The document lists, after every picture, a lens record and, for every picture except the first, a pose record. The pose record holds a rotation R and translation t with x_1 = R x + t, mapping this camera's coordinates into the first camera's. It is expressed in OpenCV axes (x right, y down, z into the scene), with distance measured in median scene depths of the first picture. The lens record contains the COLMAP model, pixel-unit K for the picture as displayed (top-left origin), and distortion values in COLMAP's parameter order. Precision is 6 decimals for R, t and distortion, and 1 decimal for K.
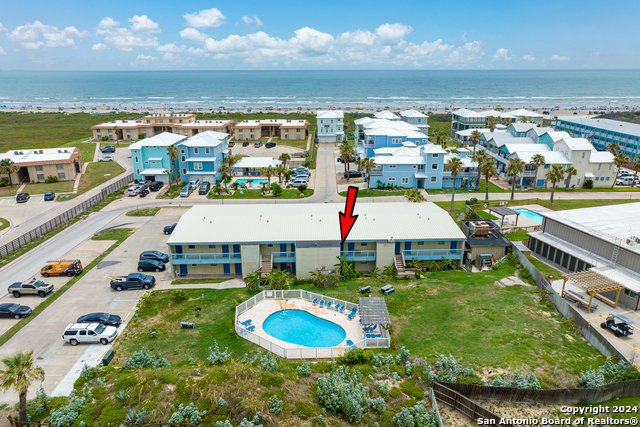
lens RADIAL K [[442.5, 0, 321.9], [0, 442.5, 224.6], [0, 0, 1]] dist [0.002187, 0.001734]
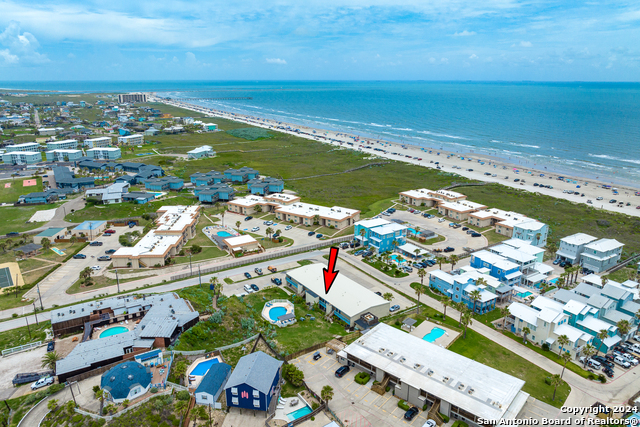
lens RADIAL K [[442.5, 0, 321.9], [0, 442.5, 224.6], [0, 0, 1]] dist [0.002187, 0.001734]
pose [[0.546016, 0.269934, -0.793096, 1.604948], [-0.285442, 0.949969, 0.126811, -0.559677], [0.787648, 0.157142, 0.595749, -0.481981]]
